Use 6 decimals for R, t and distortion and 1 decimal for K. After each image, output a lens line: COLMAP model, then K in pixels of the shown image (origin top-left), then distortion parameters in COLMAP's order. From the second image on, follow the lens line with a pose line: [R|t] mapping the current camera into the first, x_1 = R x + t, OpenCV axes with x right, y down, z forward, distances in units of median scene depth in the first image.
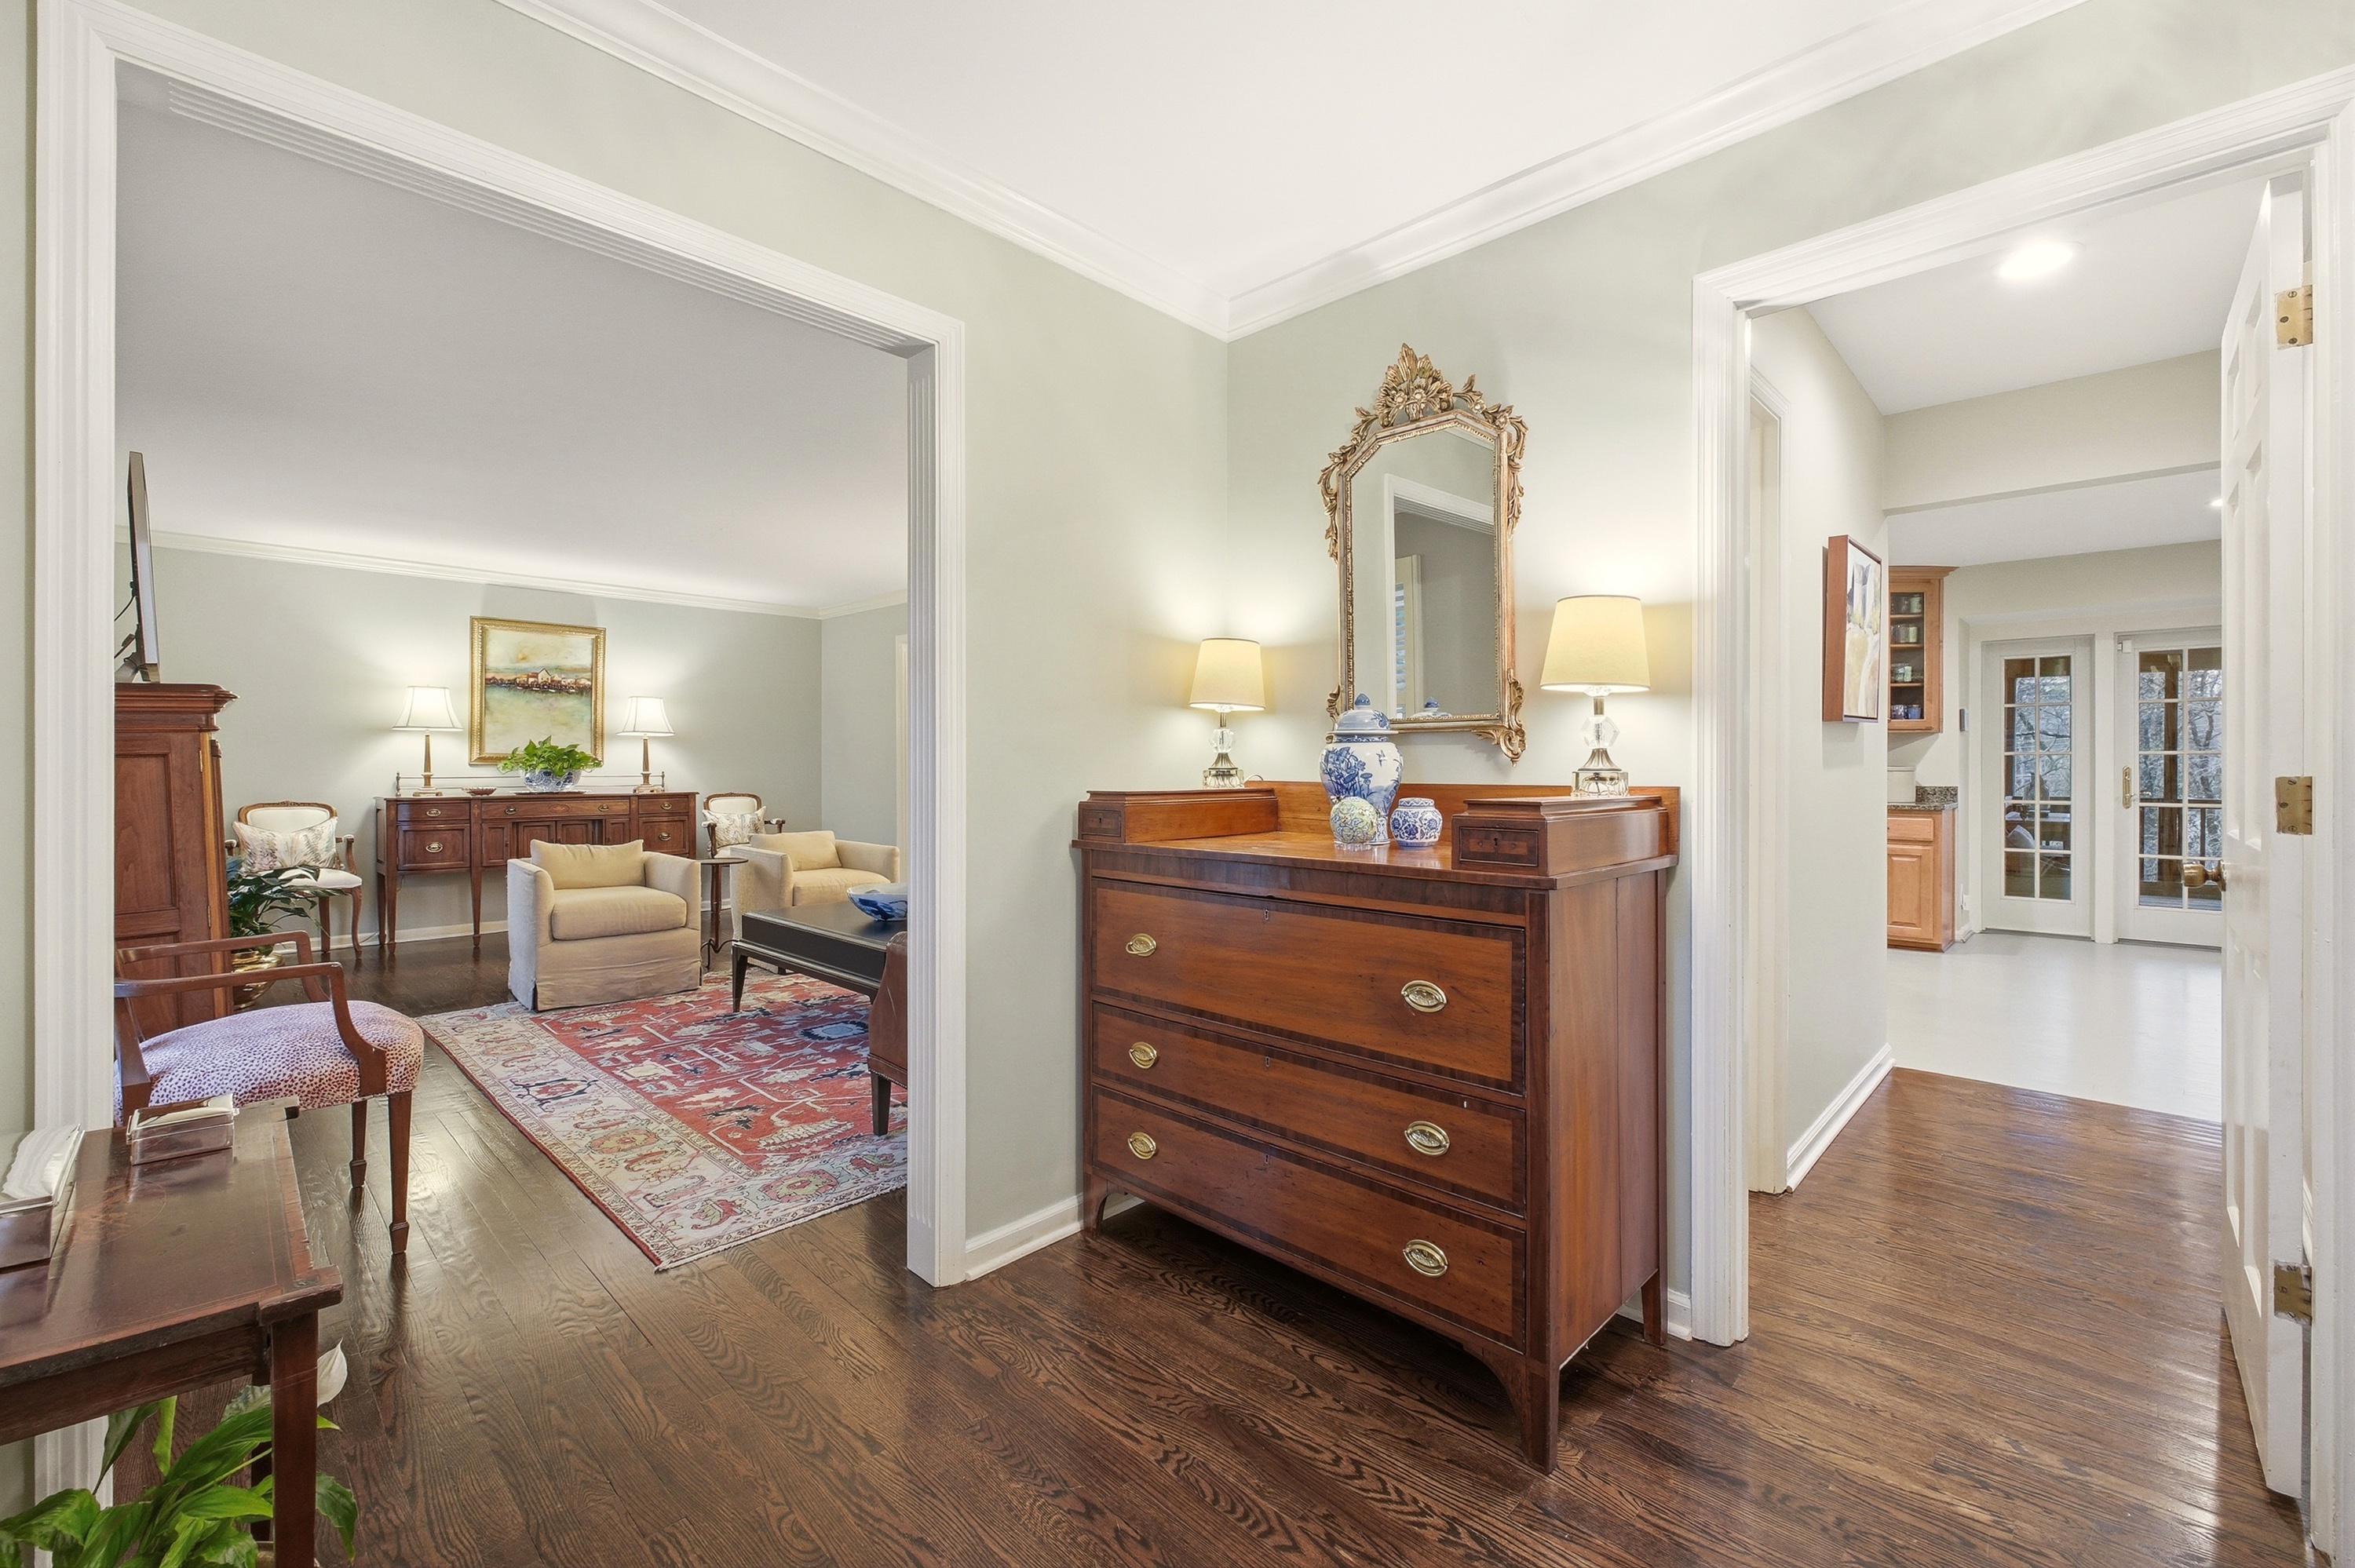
lens RADIAL K [[1006.5, 0, 1189.1], [0, 1006.5, 762.1], [0, 0, 1]] dist [-0.001744, 0.000902]
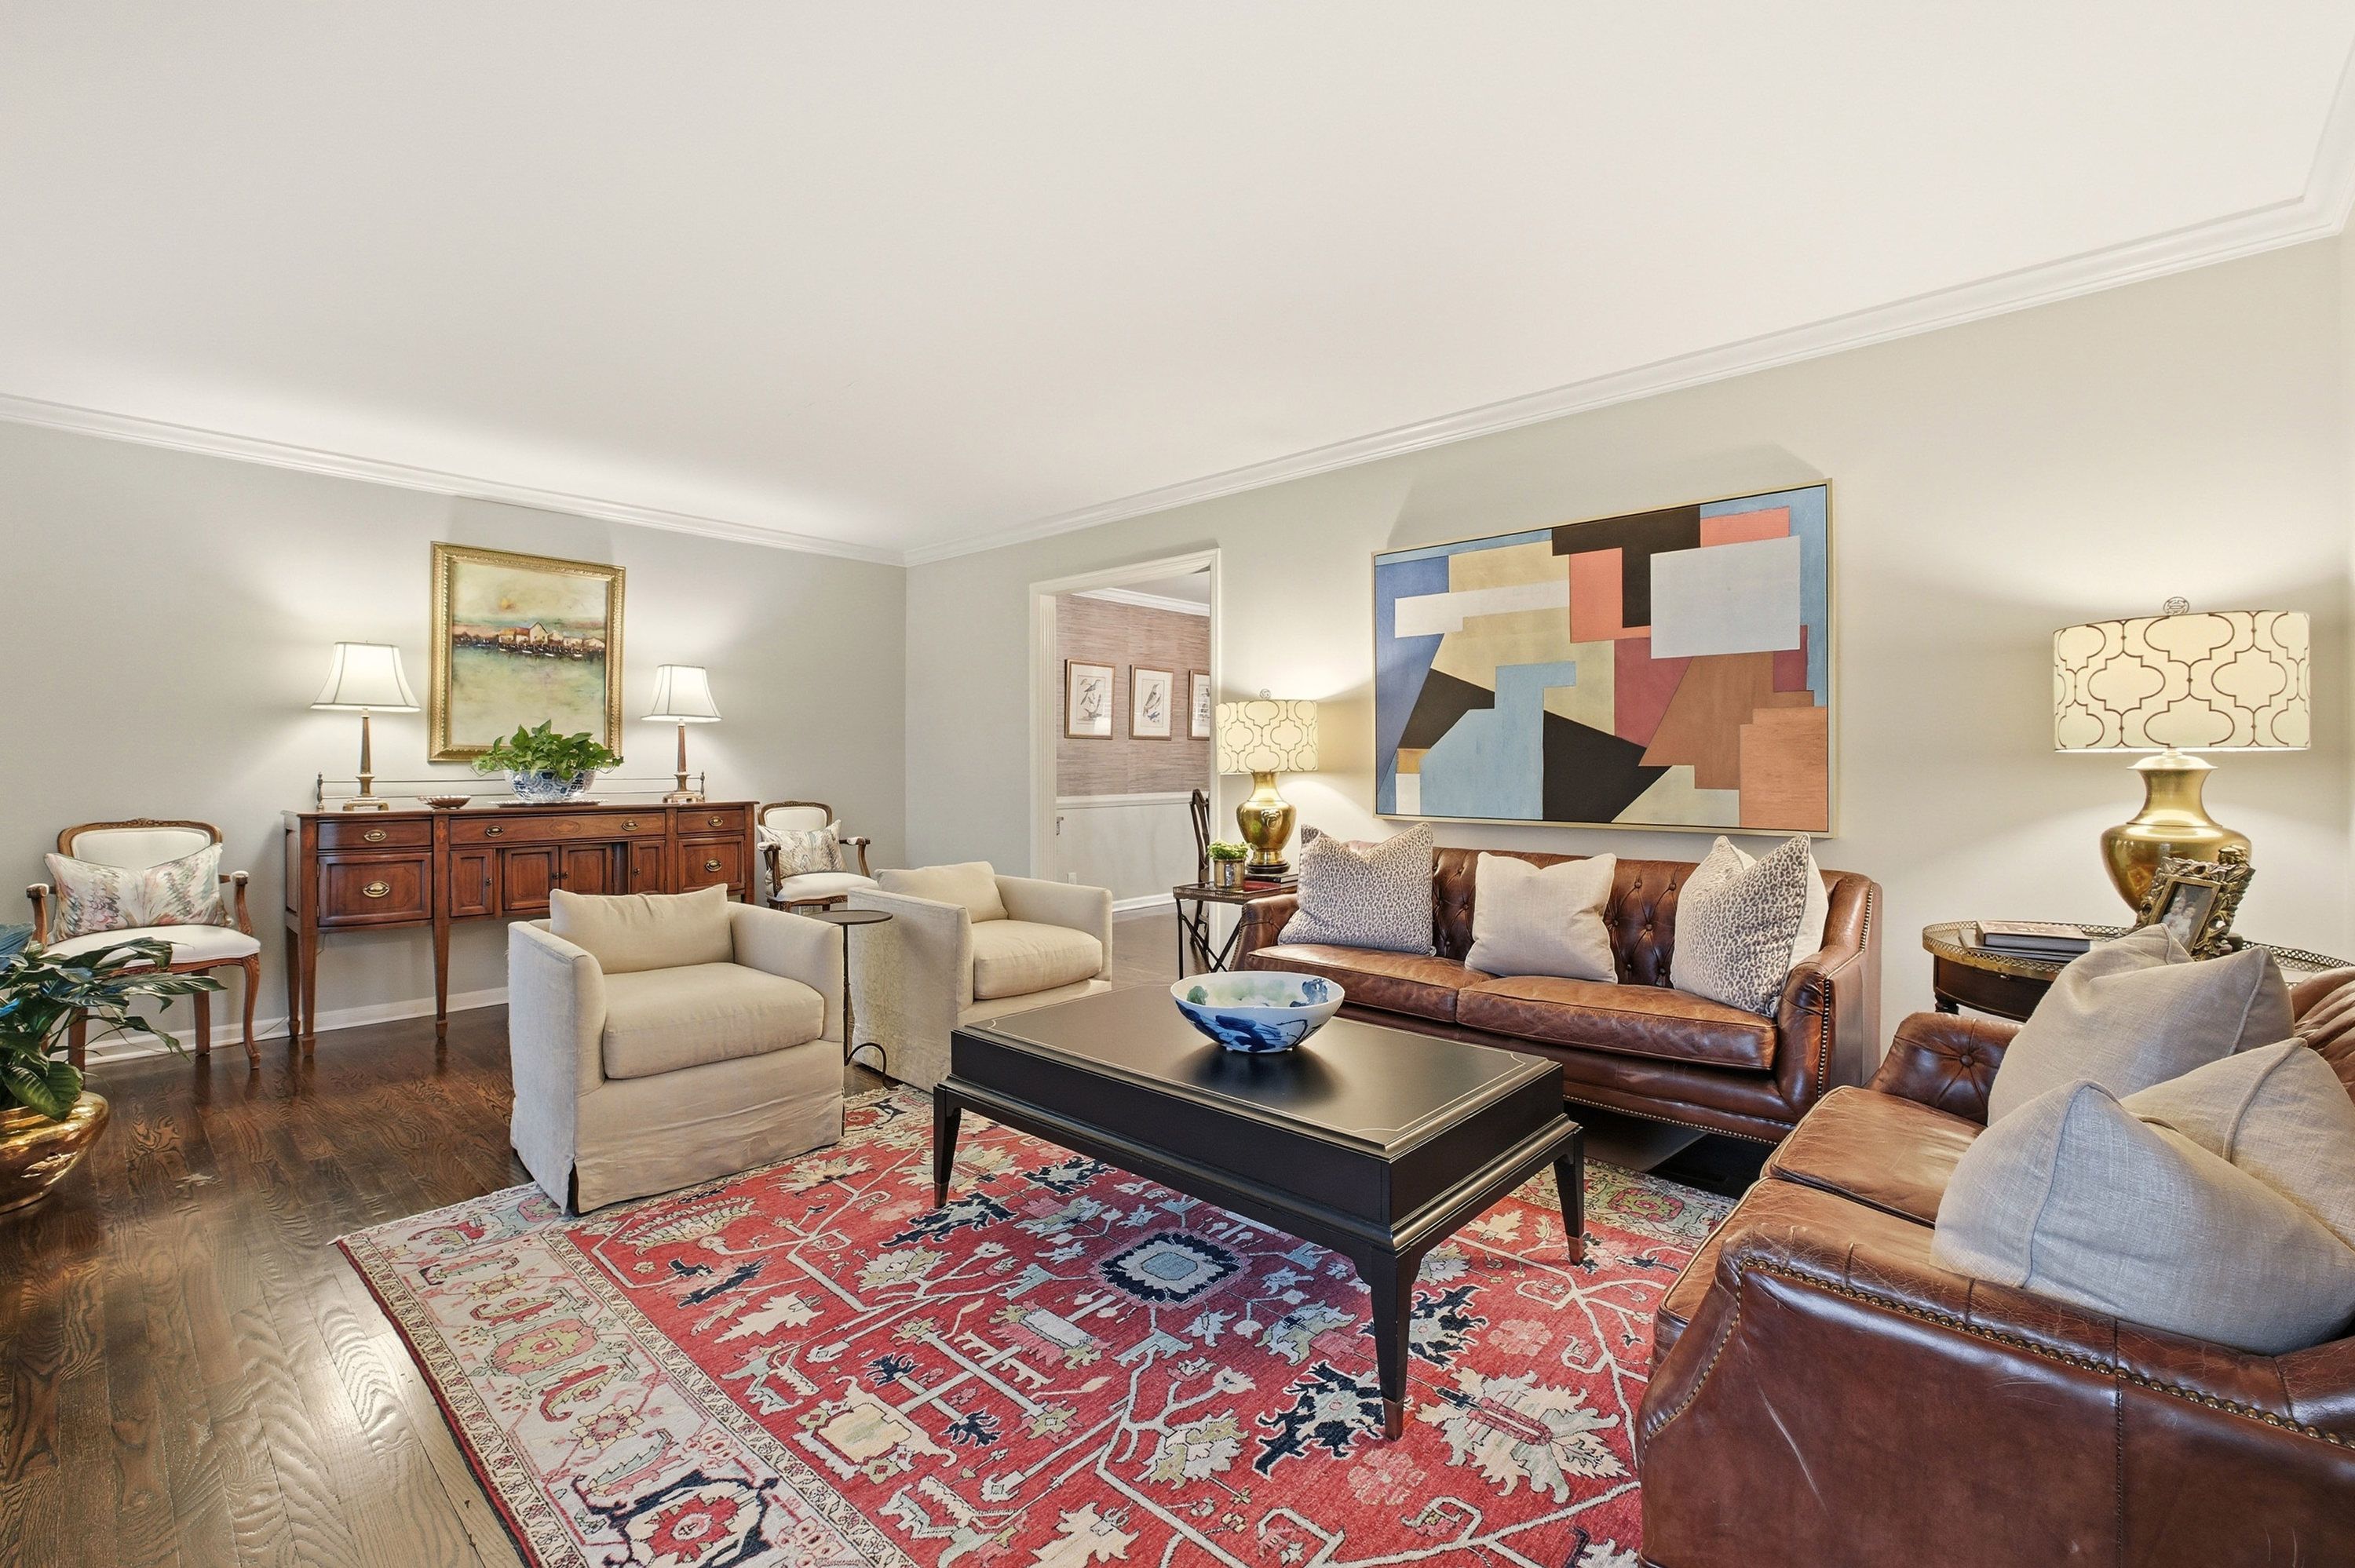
lens RADIAL K [[1006.5, 0, 1167.8], [0, 1006.5, 756.2], [0, 0, 1]] dist [-0.001744, 0.000902]
pose [[0.999517, 0.000533, 0.031067, -0.270342], [-0.000392, 0.999990, -0.004539, 0.001675], [-0.031069, 0.004525, 0.999507, 0.348242]]
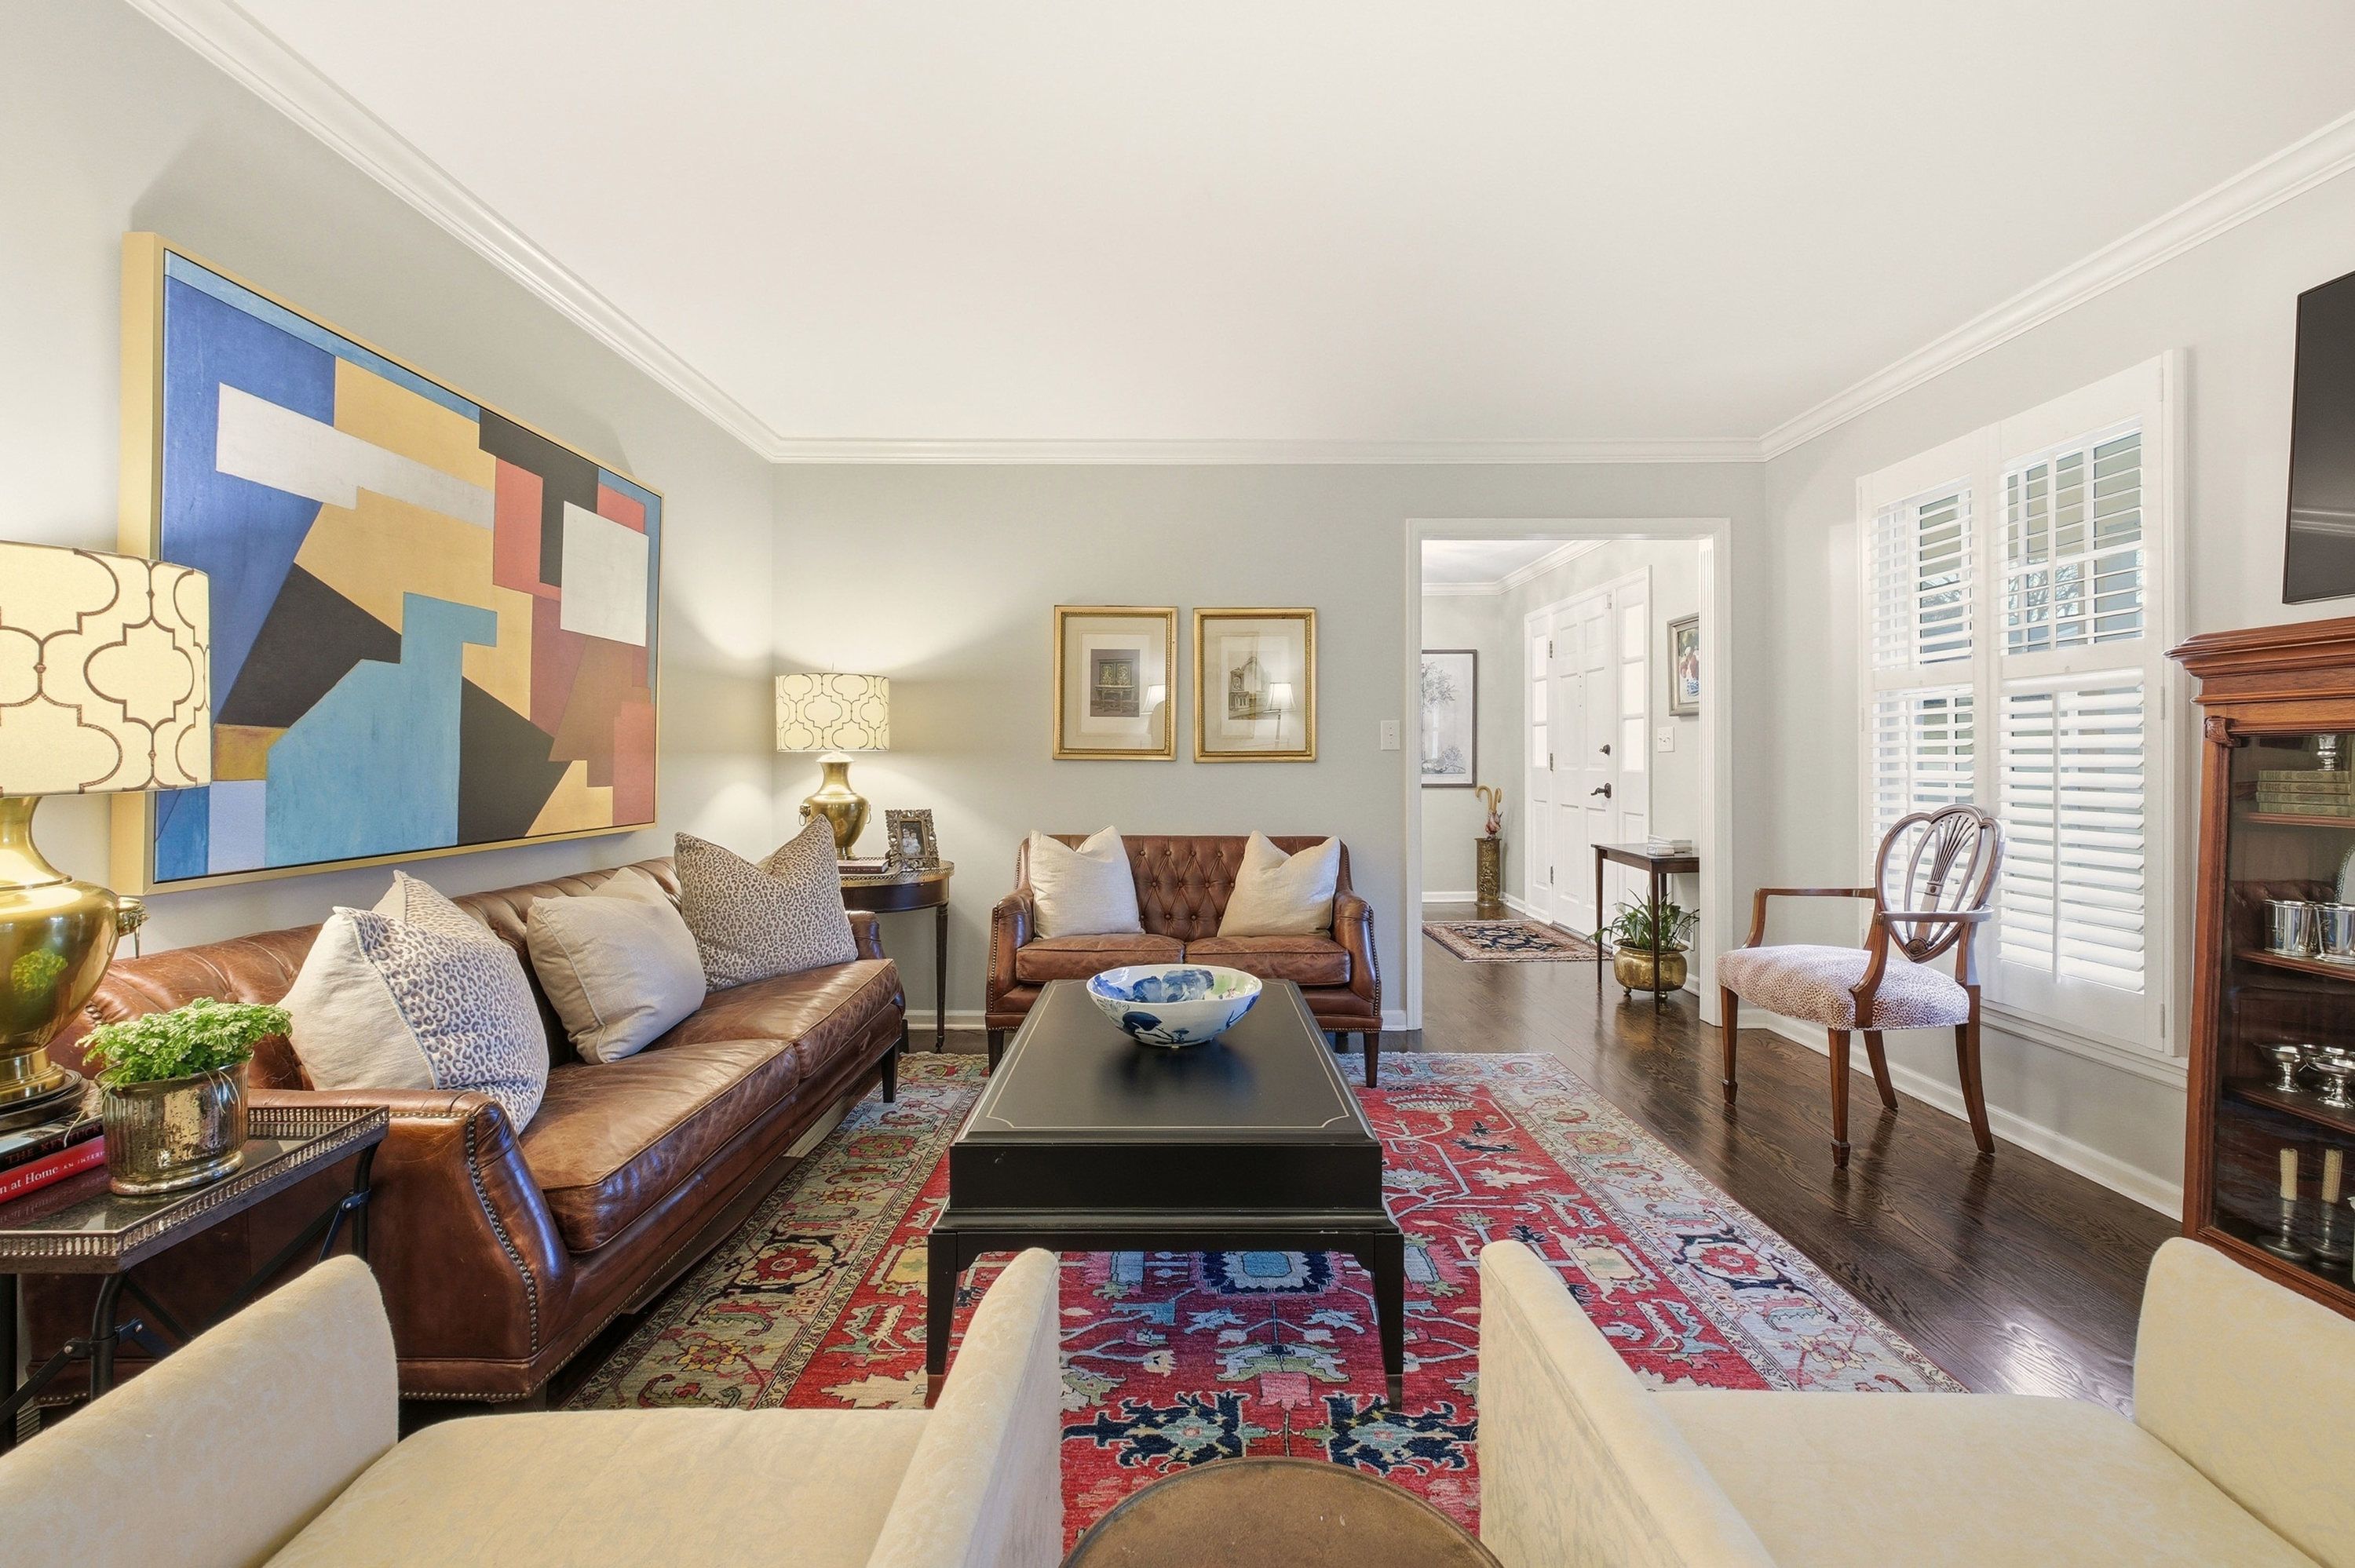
lens RADIAL K [[1006.5, 0, 1190.2], [0, 1006.5, 756.8], [0, 0, 1]] dist [-0.001744, 0.000902]
pose [[-0.708994, -0.000272, 0.705215, -0.512409], [-0.002797, 0.999993, -0.002427, 0.002851], [-0.705209, -0.003693, -0.708990, 1.041389]]
